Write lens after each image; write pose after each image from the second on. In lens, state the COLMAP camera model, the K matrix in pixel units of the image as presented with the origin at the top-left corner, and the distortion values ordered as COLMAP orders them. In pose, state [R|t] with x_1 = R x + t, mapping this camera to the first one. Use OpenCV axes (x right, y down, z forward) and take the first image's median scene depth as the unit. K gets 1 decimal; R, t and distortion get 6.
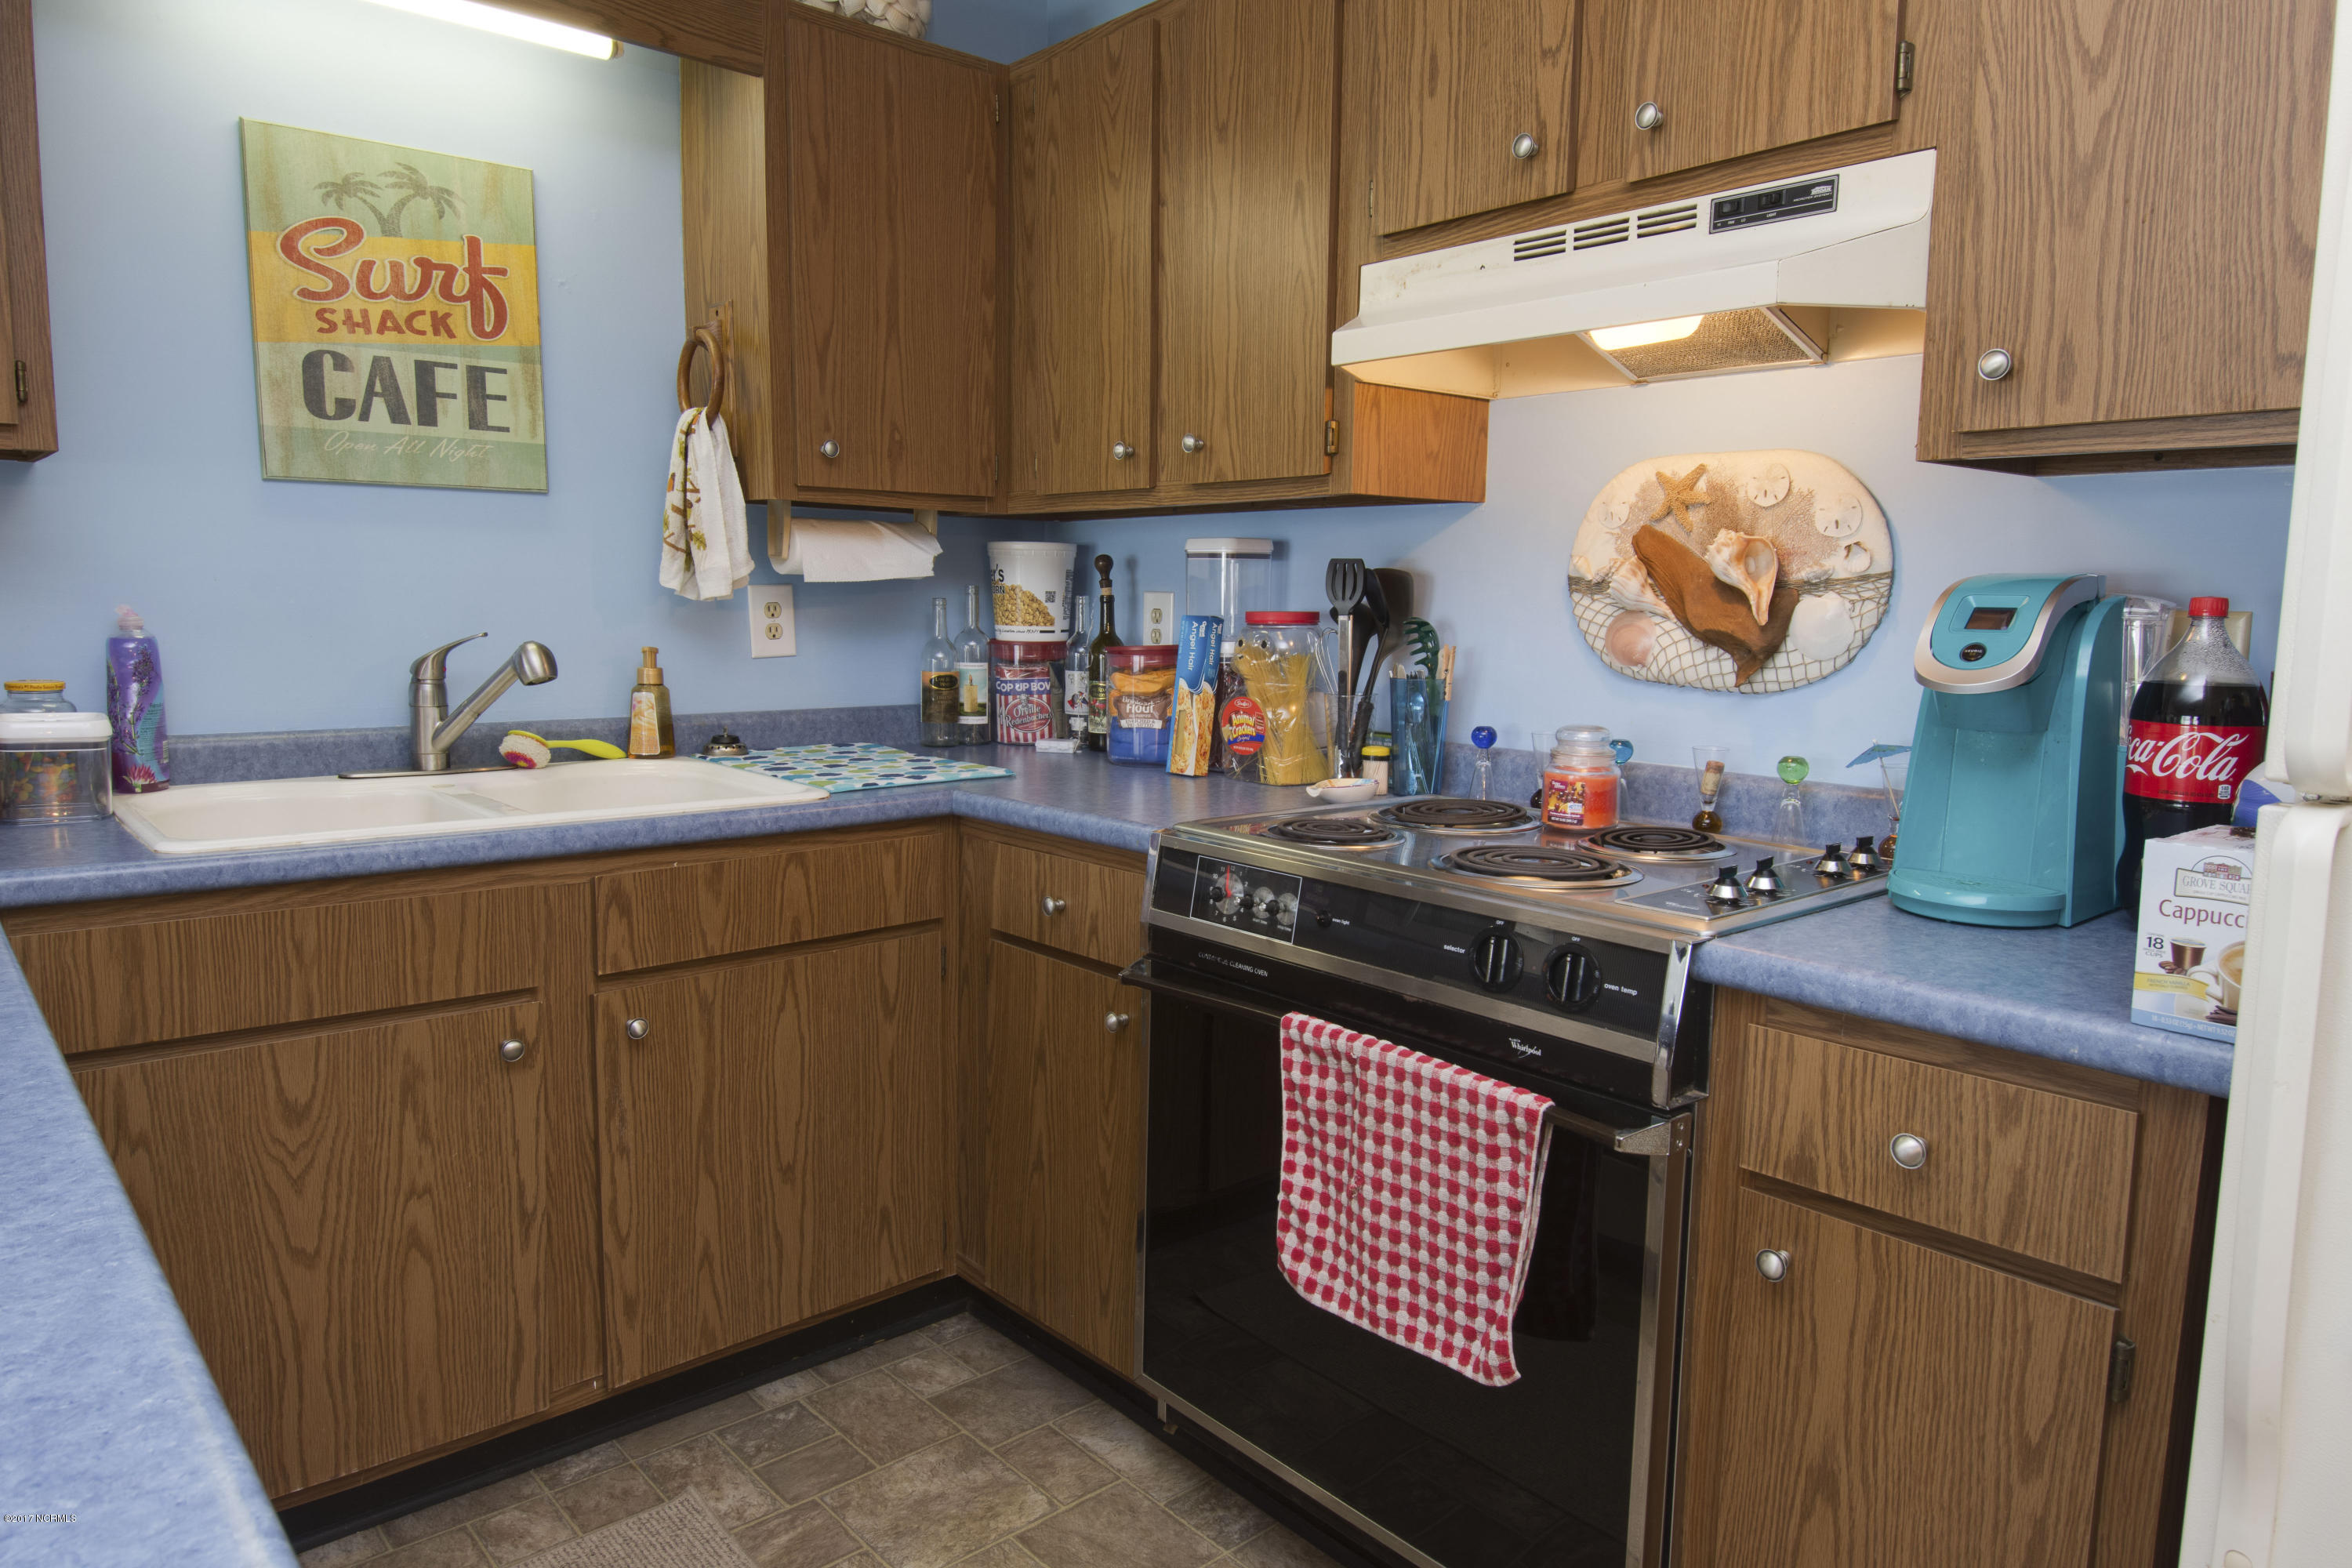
lens RADIAL K [[1487.1, 0, 1181.7], [0, 1487.1, 780.4], [0, 0, 1]] dist [0.053793, -0.058555]
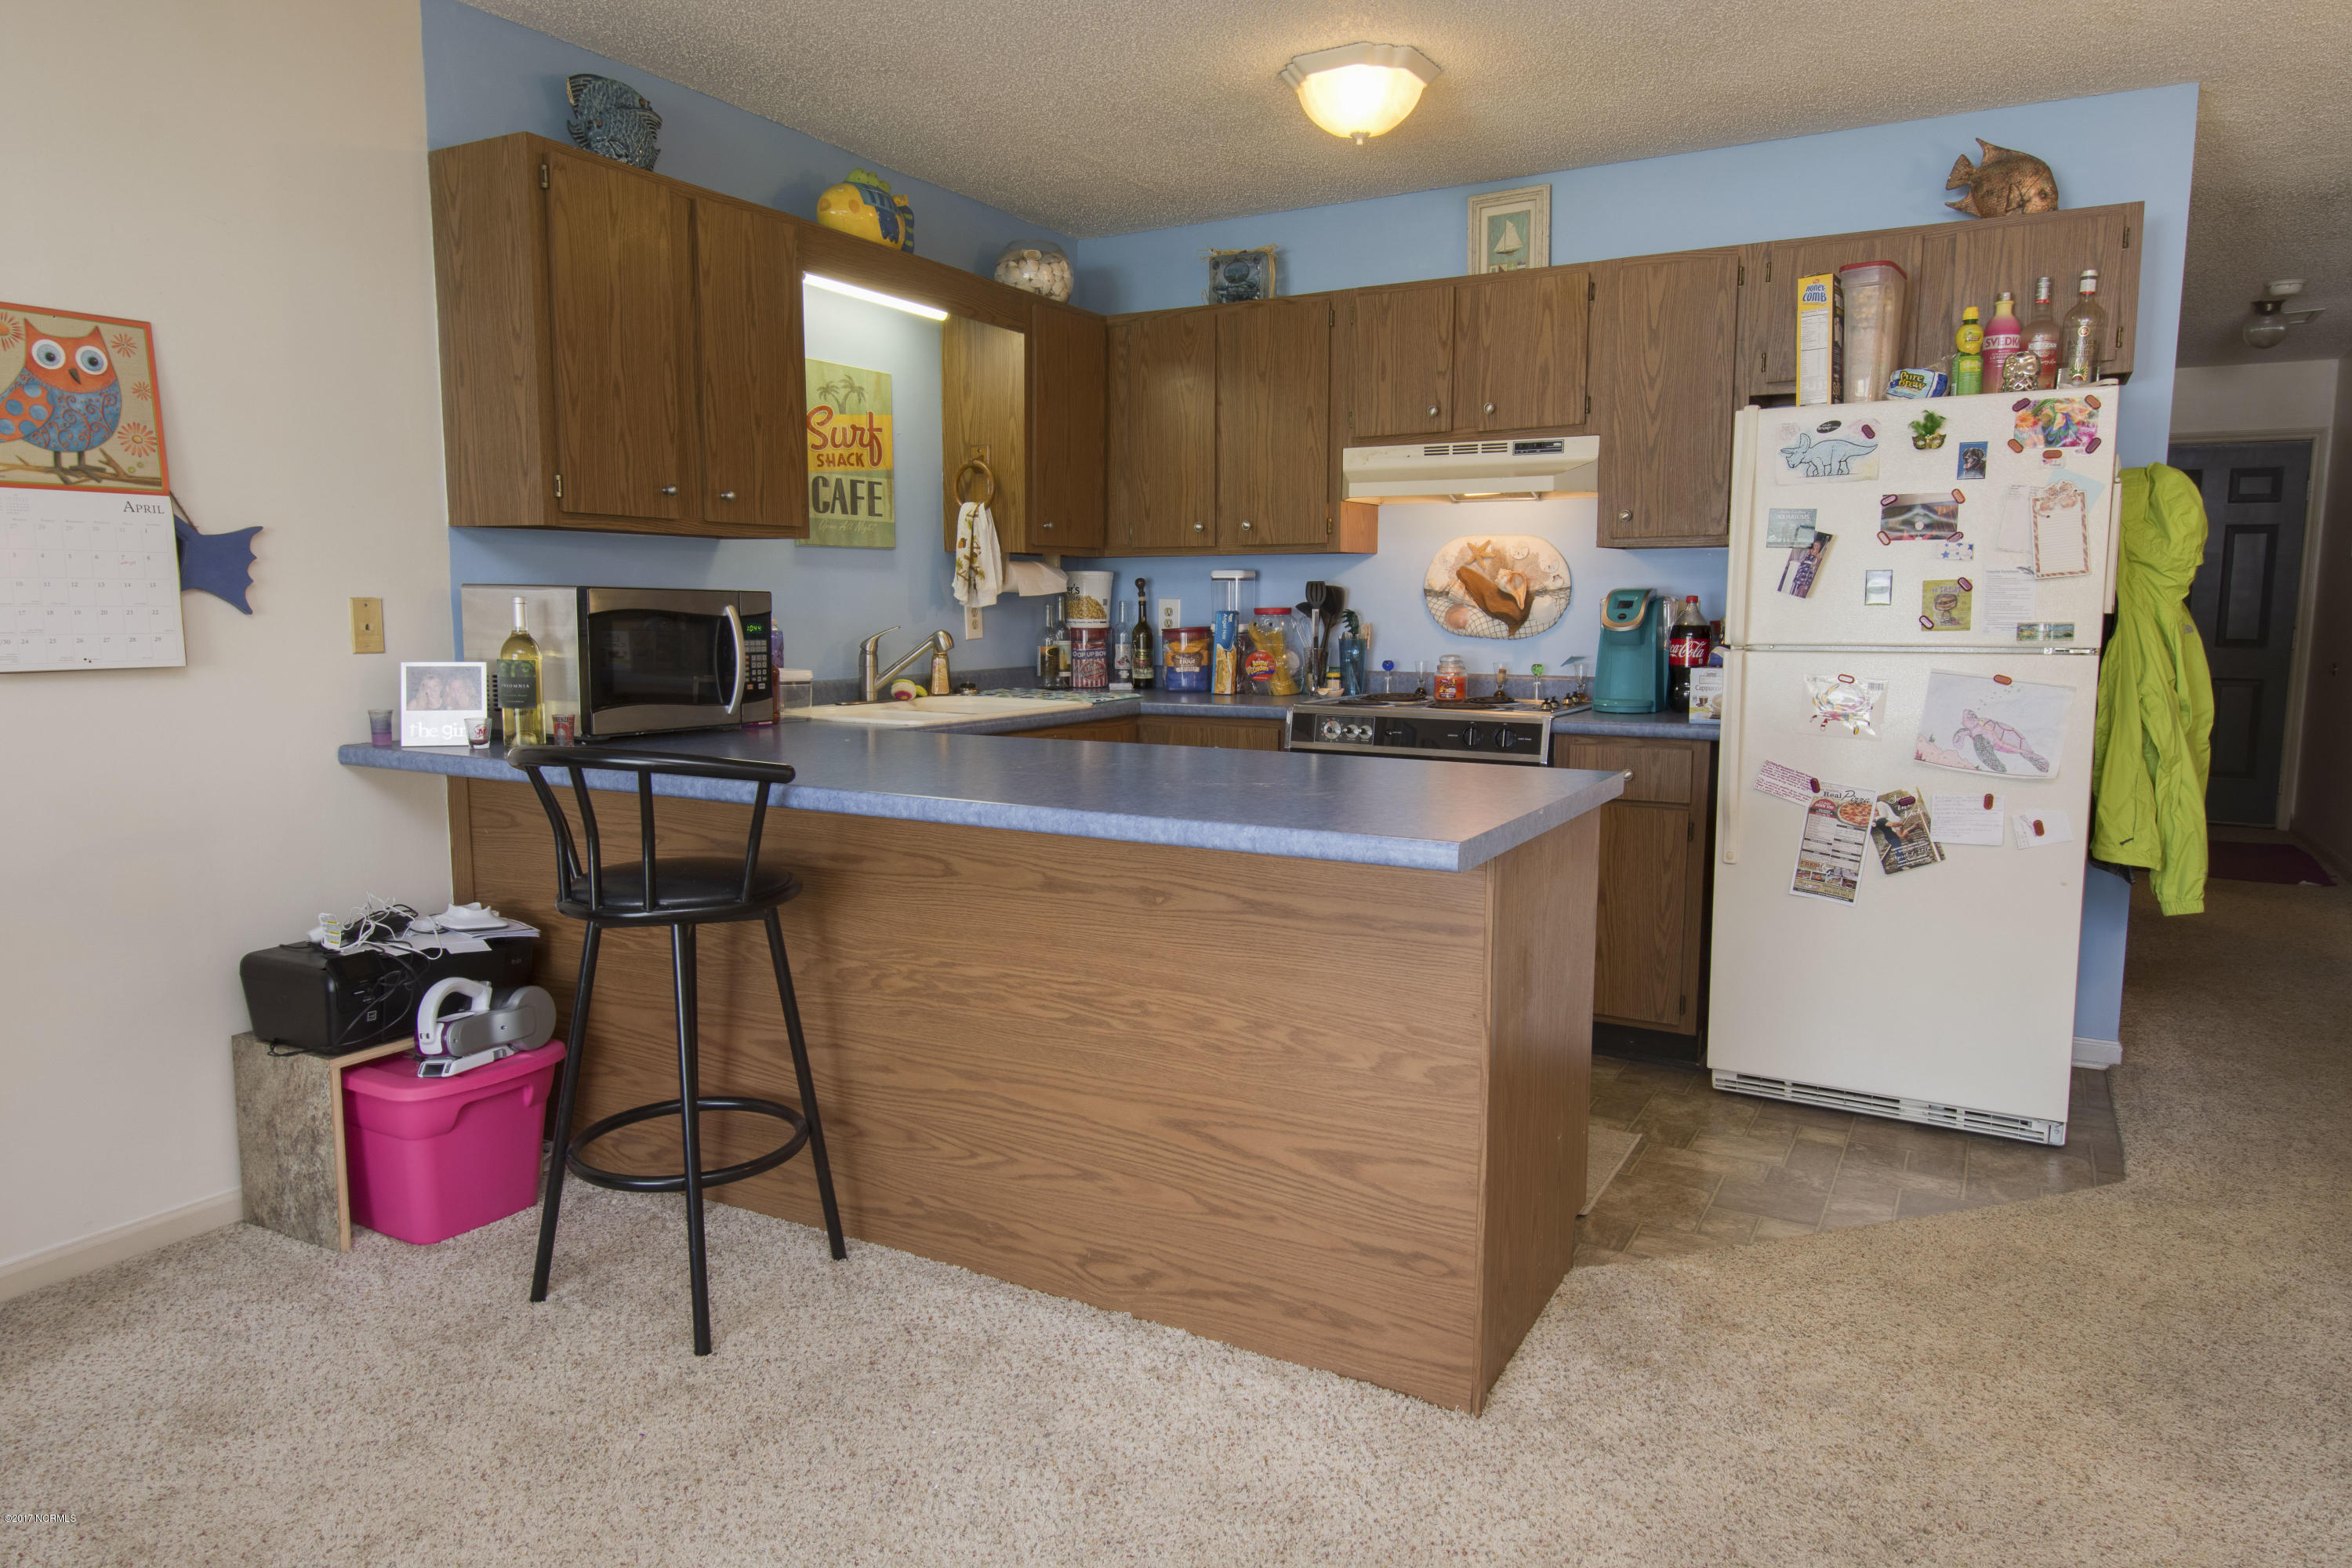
lens RADIAL K [[1487.1, 0, 1181.7], [0, 1487.1, 780.4], [0, 0, 1]] dist [0.053793, -0.058555]
pose [[0.942898, -0.054215, 0.328640, -0.796860], [0.054332, 0.998484, 0.008833, 0.101973], [-0.328620, 0.009527, 0.944414, -0.919733]]
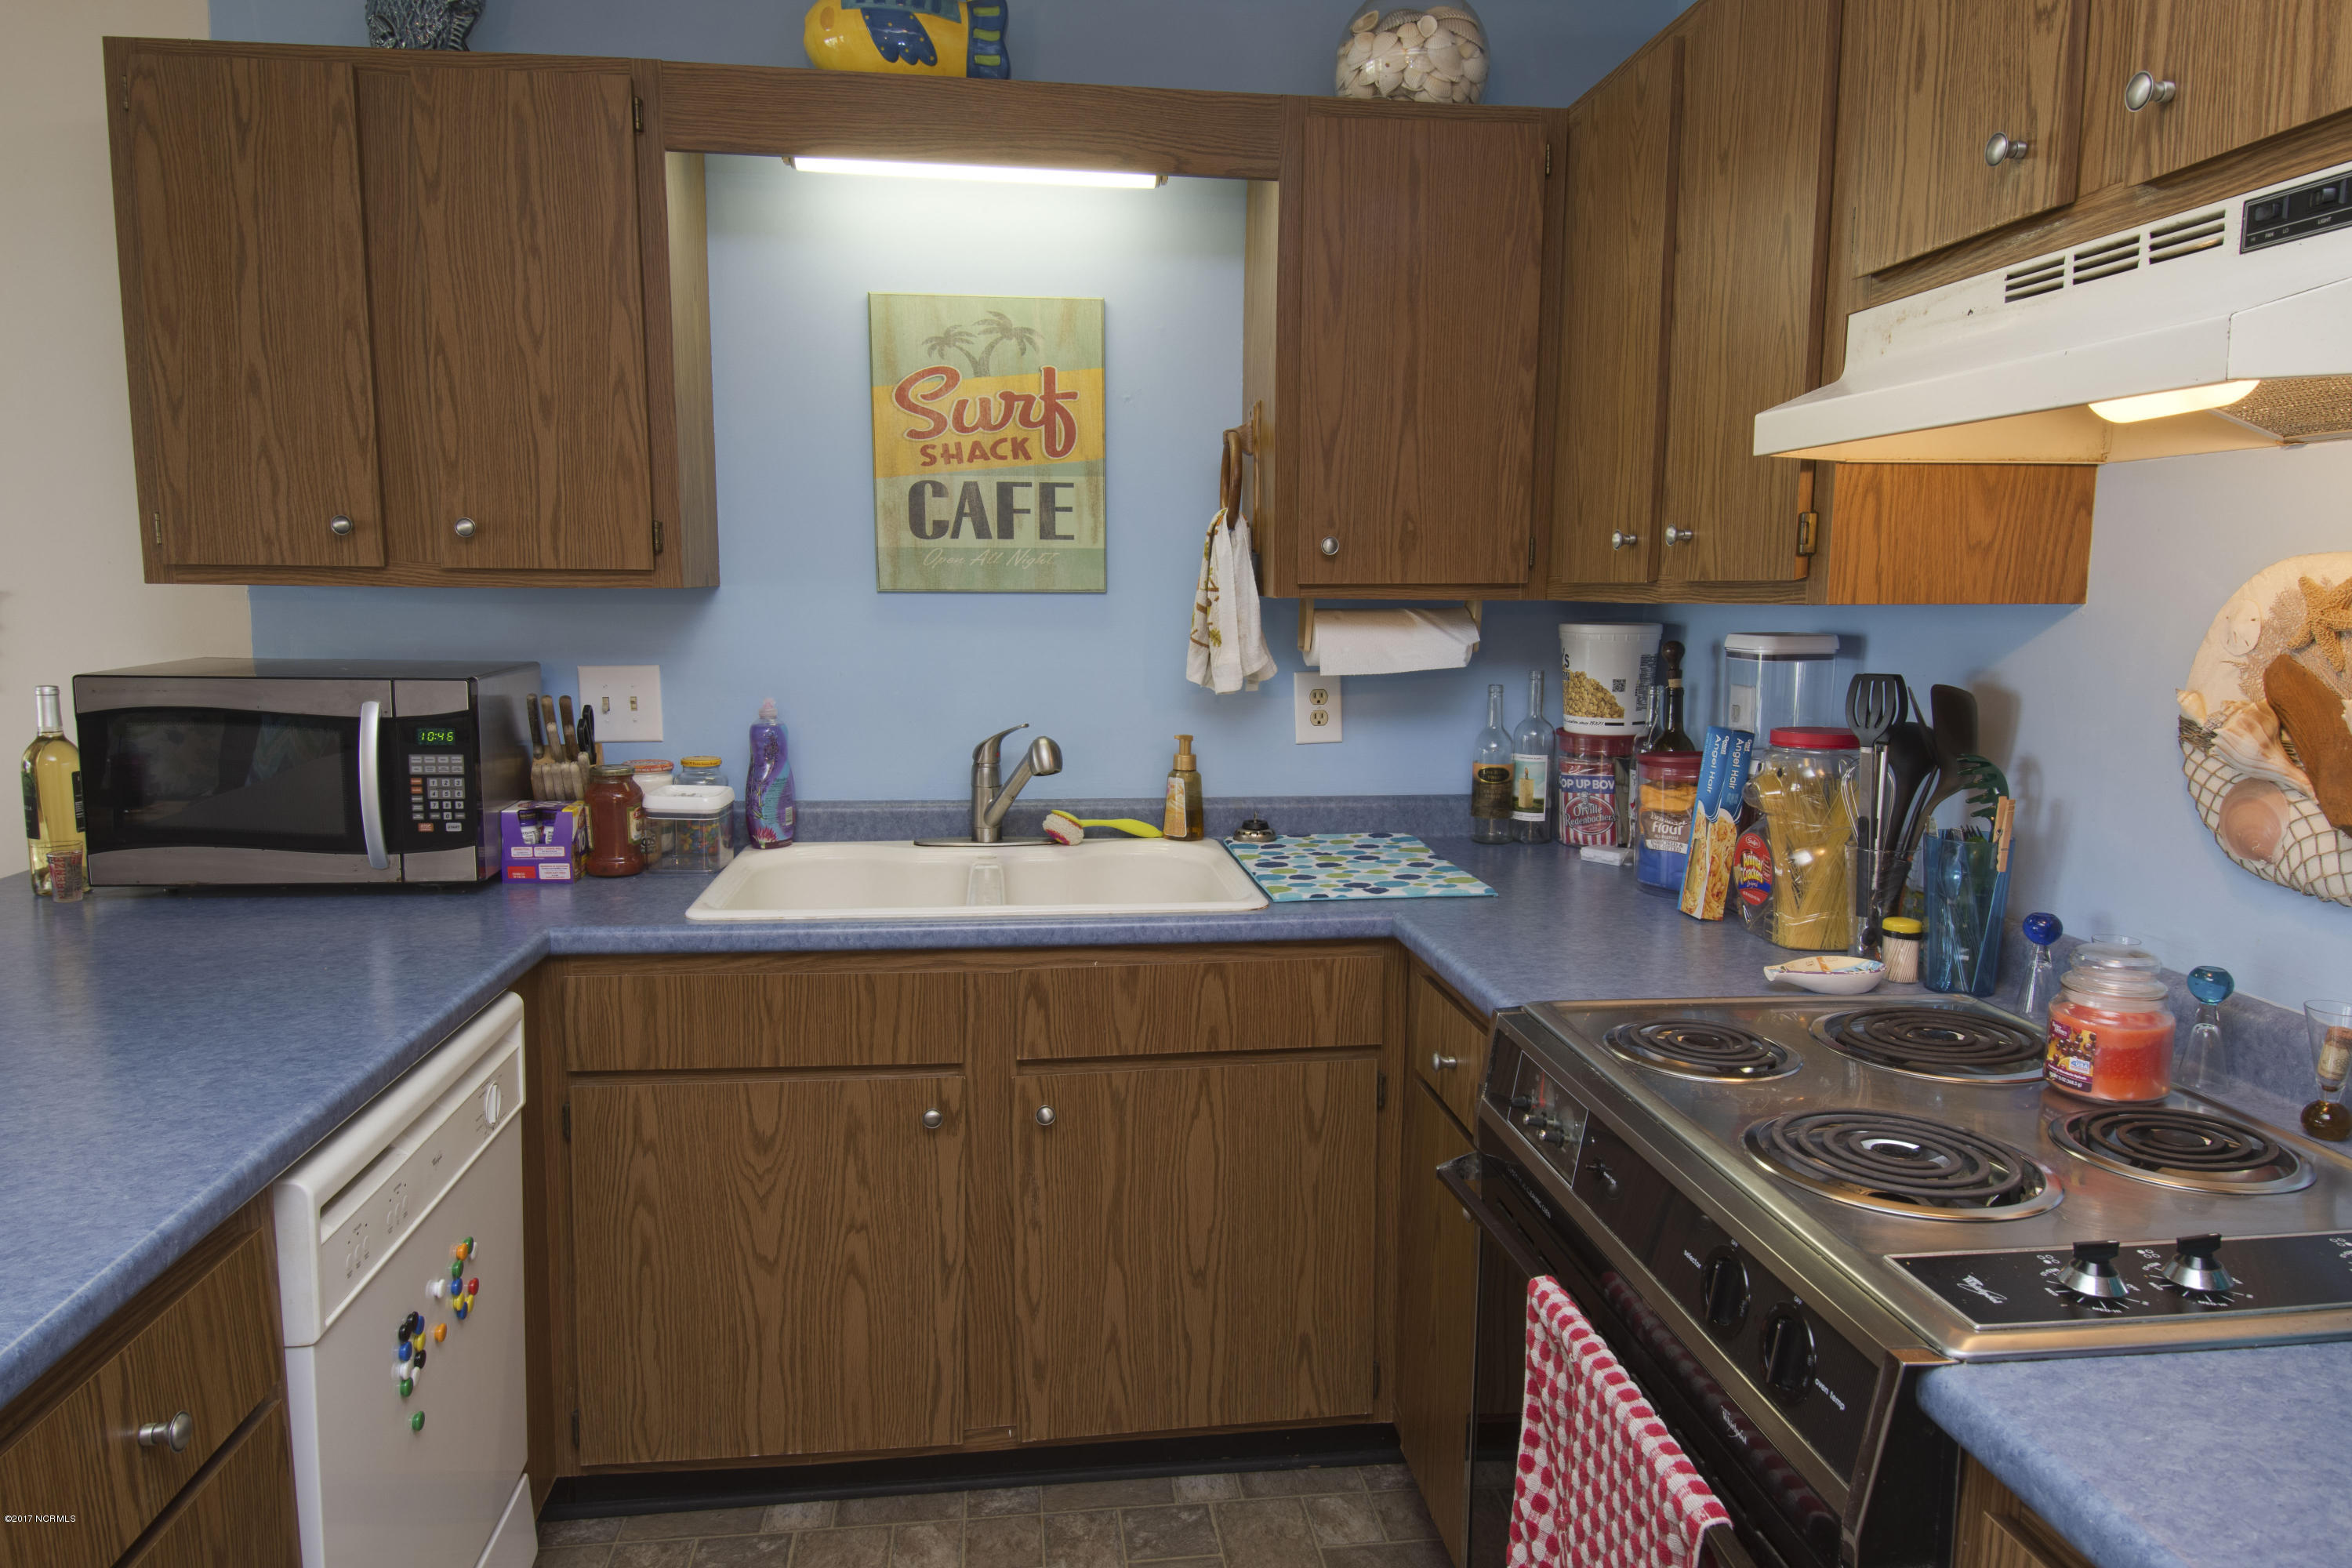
lens RADIAL K [[1487.1, 0, 1181.7], [0, 1487.1, 780.4], [0, 0, 1]] dist [0.053793, -0.058555]
pose [[0.824801, 0.065279, -0.561642, 0.271722], [-0.065949, 0.997640, 0.019105, -0.090161], [0.561564, 0.021282, 0.827160, 0.157699]]
